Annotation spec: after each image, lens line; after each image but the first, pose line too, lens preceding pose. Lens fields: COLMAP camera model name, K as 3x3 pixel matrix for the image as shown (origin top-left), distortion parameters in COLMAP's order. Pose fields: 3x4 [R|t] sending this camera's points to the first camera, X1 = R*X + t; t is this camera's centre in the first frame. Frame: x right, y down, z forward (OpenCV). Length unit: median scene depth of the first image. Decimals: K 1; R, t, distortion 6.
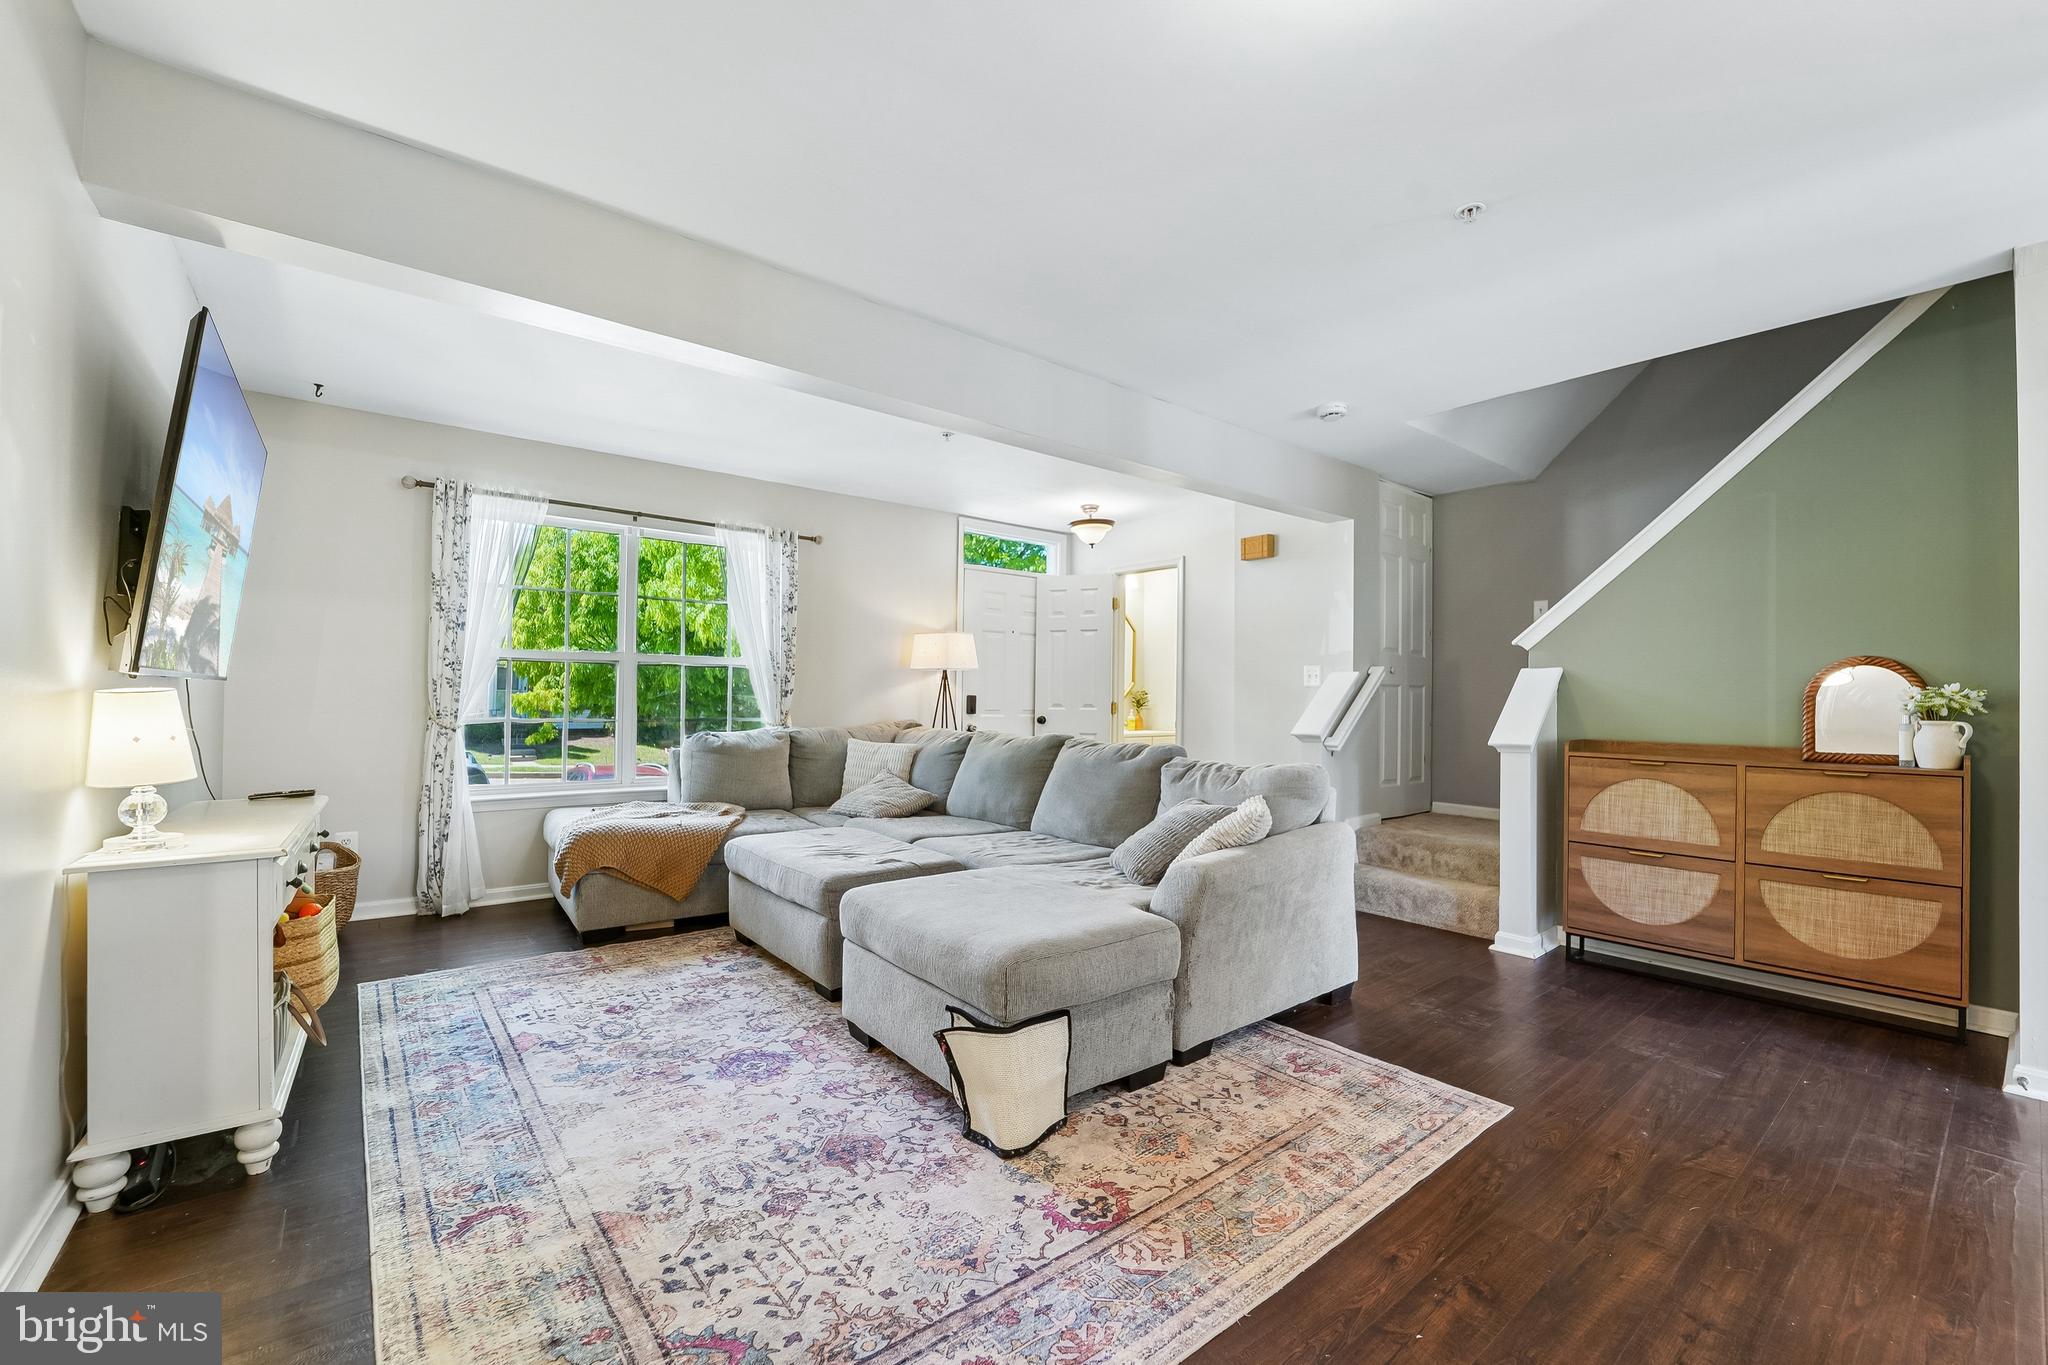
lens RADIAL K [[845.7, 0, 1020.1], [0, 845.7, 681.8], [0, 0, 1]] dist [-0.011195, -0.000714]
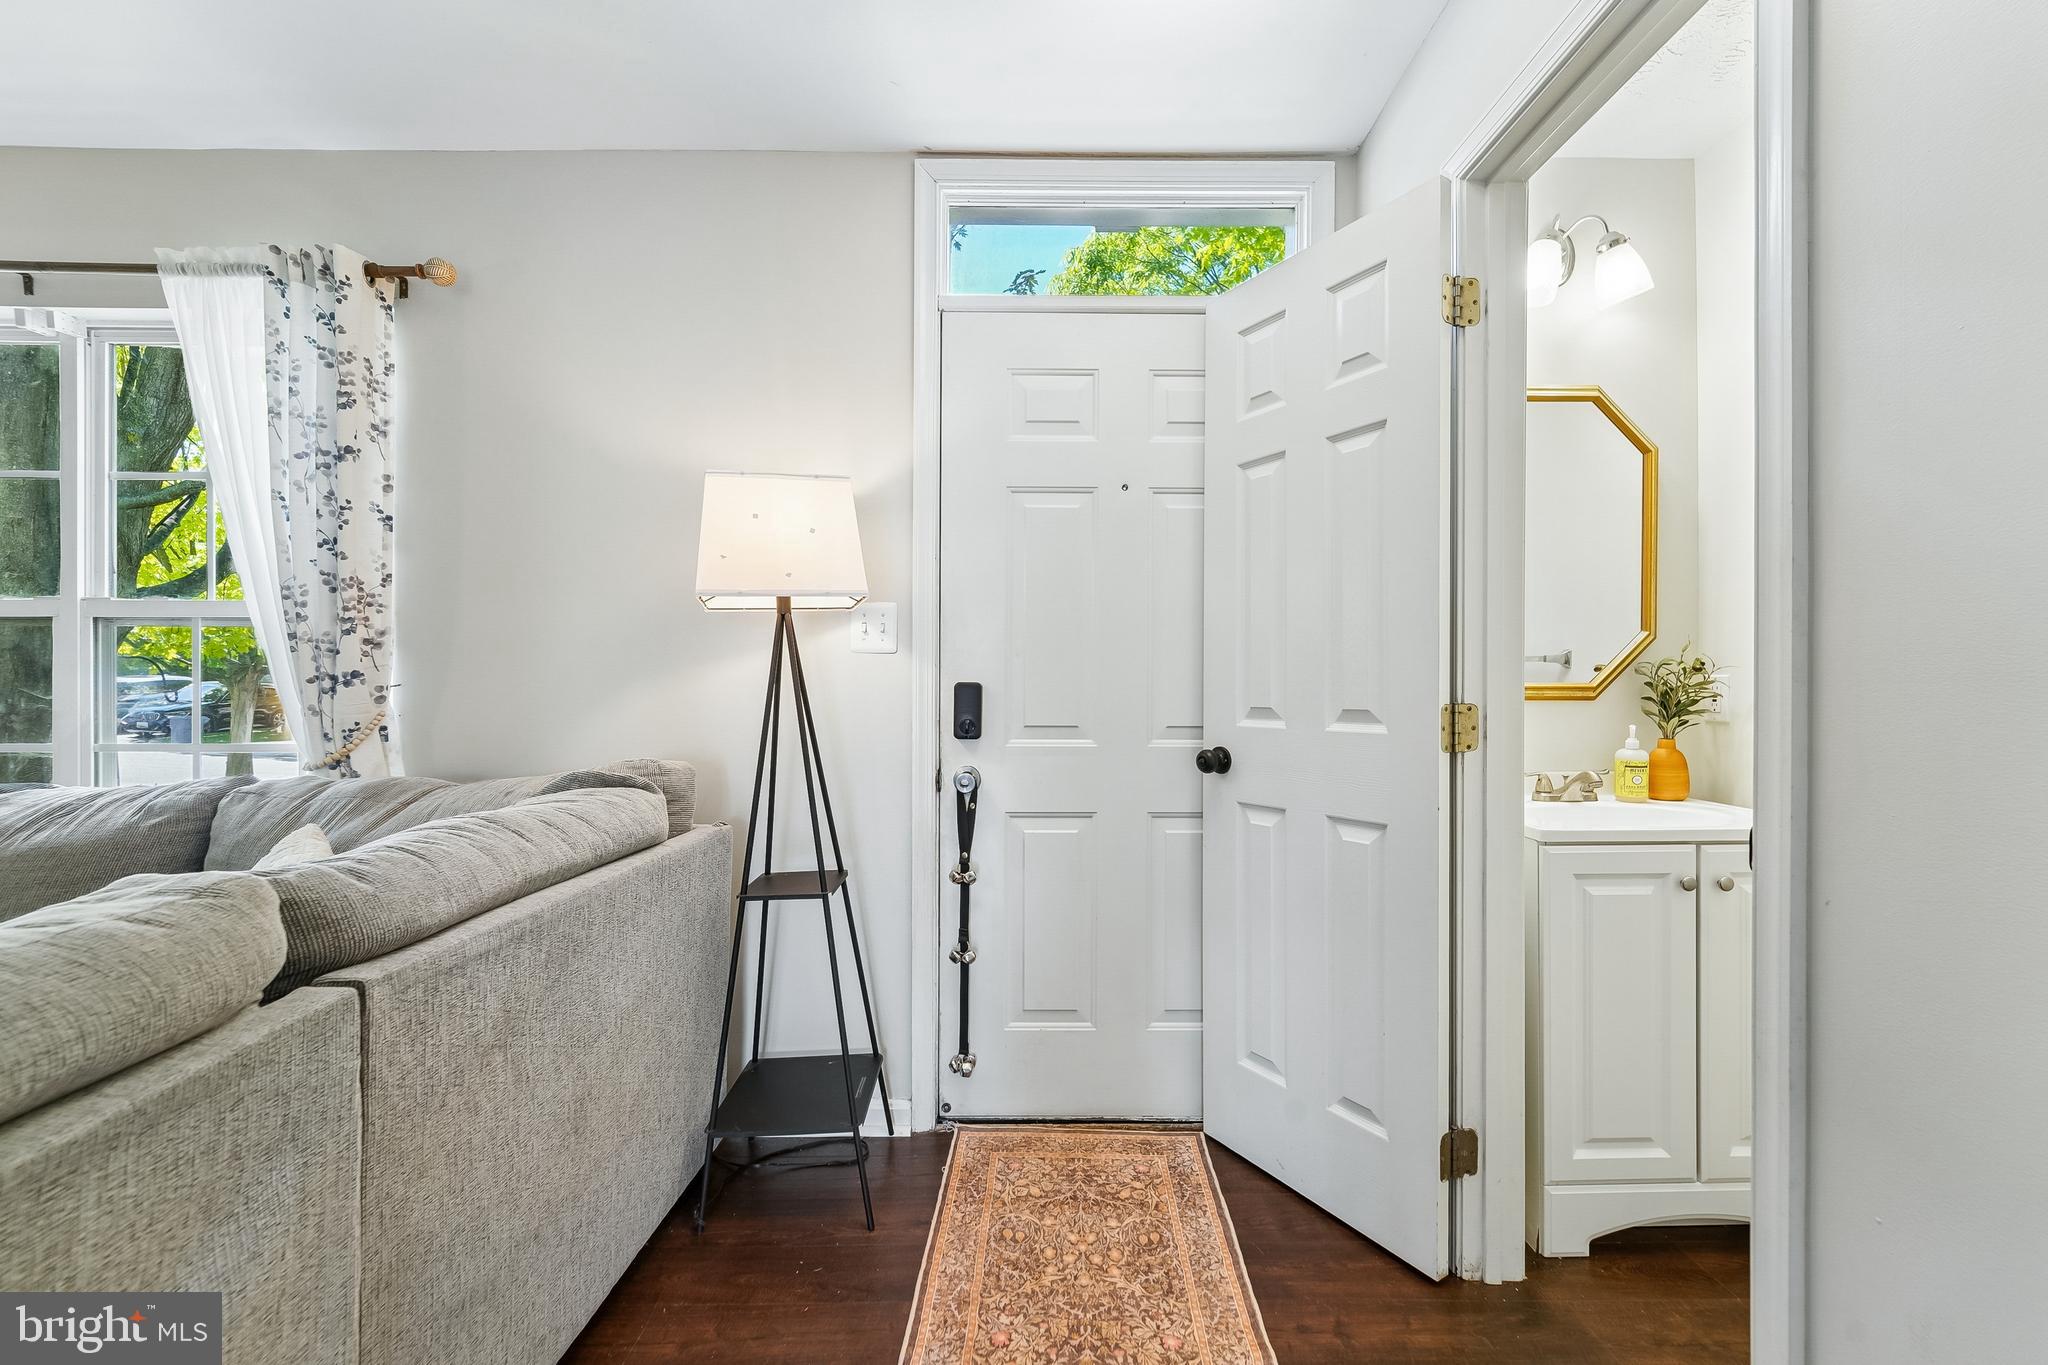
lens RADIAL K [[845.7, 0, 1026.4], [0, 845.7, 672.5], [0, 0, 1]] dist [-0.011195, -0.000714]
pose [[0.795249, -0.021938, -0.605886, 0.517592], [0.021451, 0.999738, -0.008044, 0.048477], [0.605903, -0.006600, 0.795511, 2.401838]]
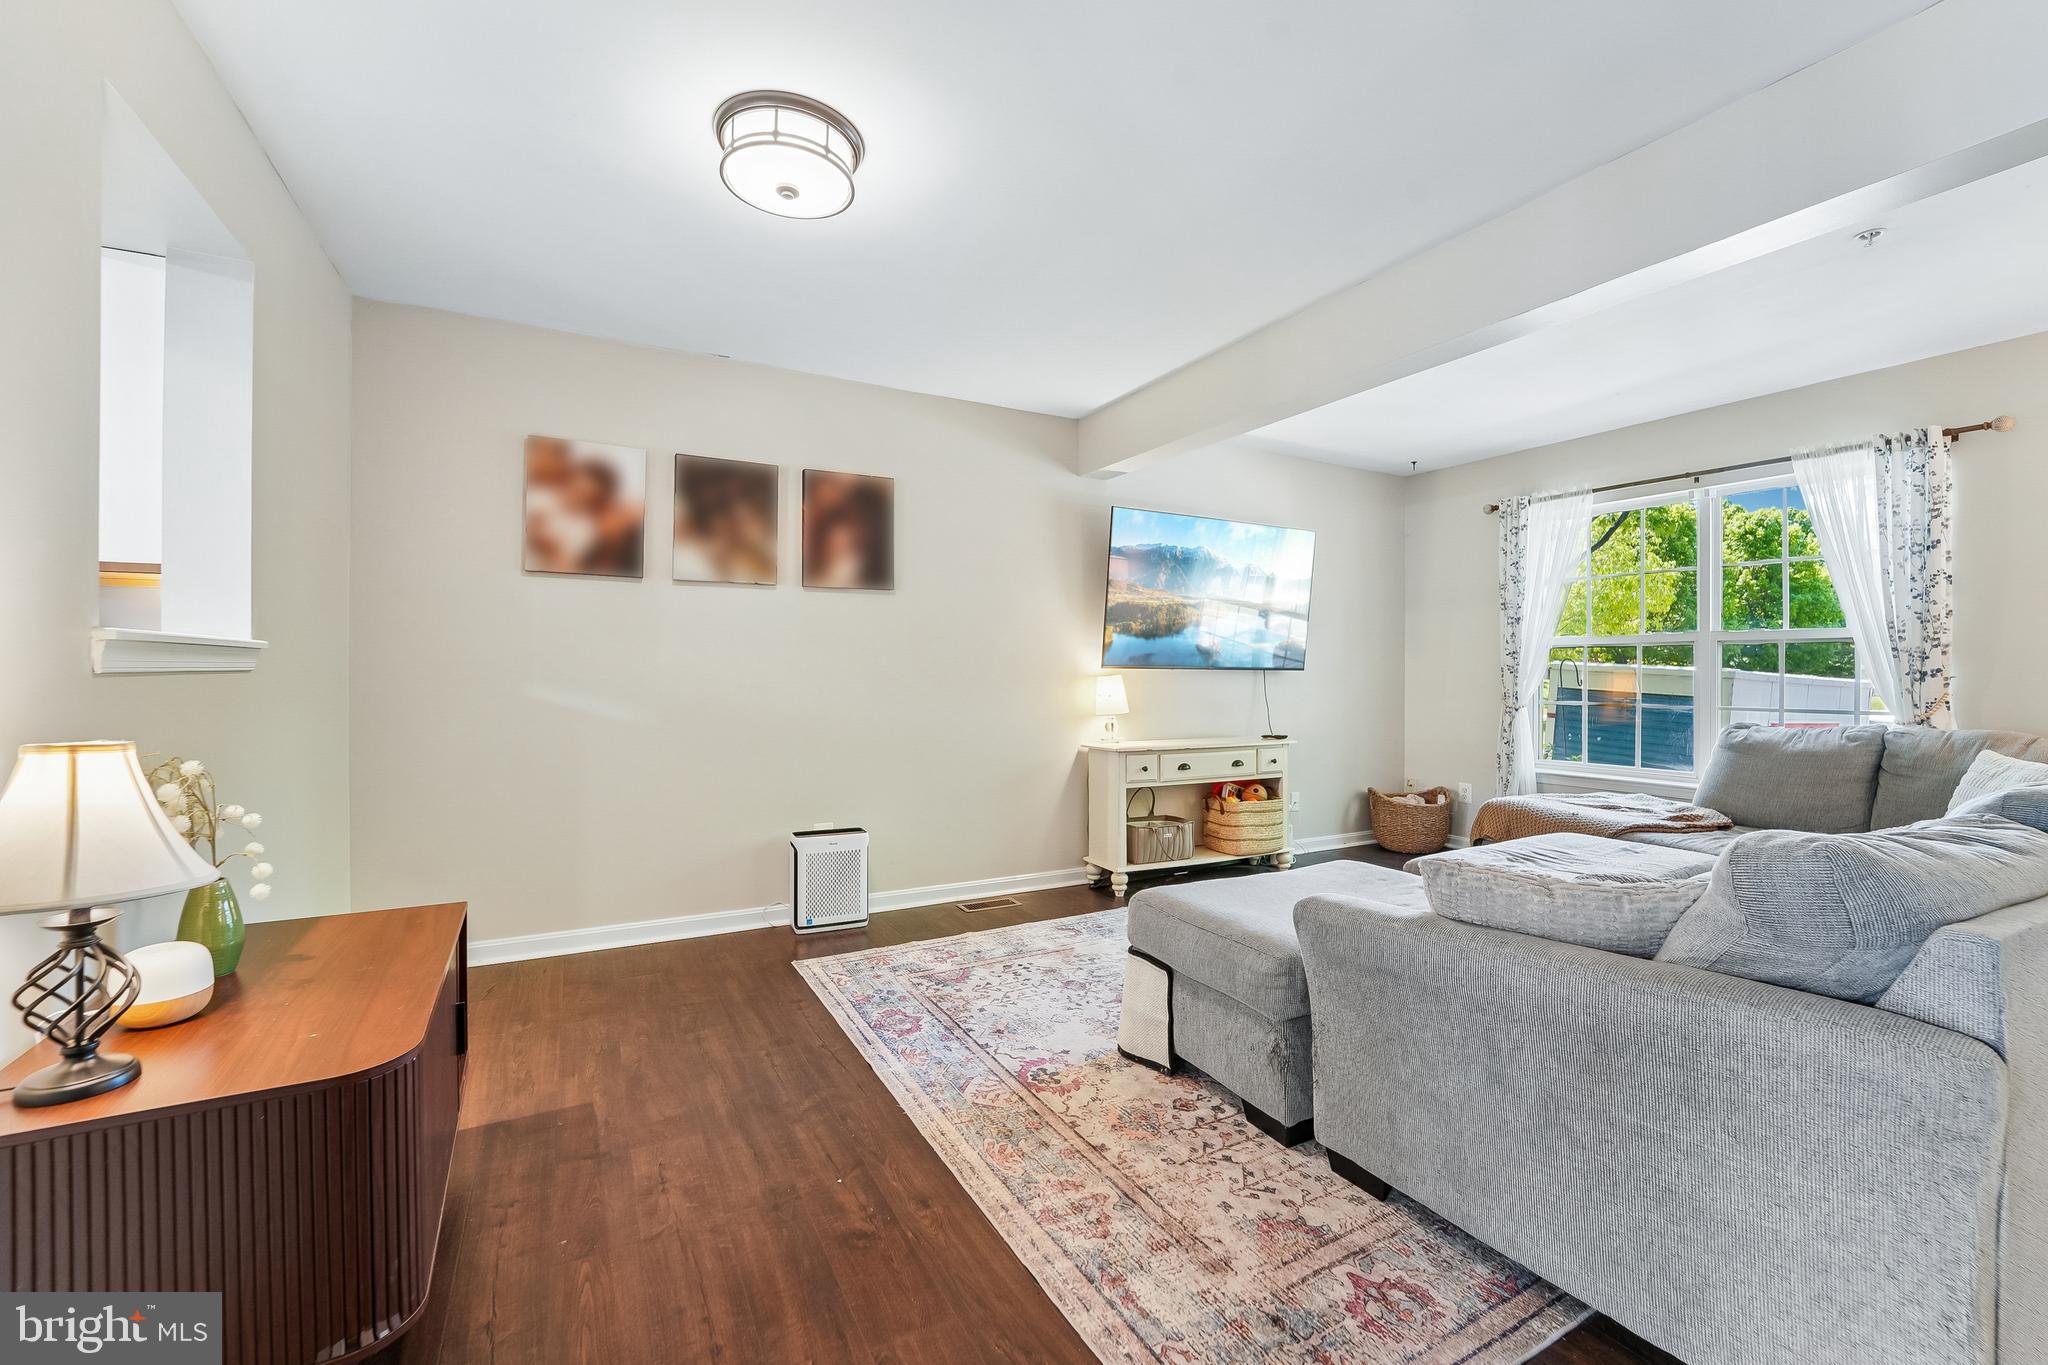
lens RADIAL K [[845.7, 0, 1041.6], [0, 845.7, 670.7], [0, 0, 1]] dist [-0.011195, -0.000714]
pose [[-0.173512, -0.018793, -0.984652, 1.290340], [0.008846, 0.999748, -0.020640, 0.044951], [0.984792, -0.012292, -0.173302, 1.177983]]
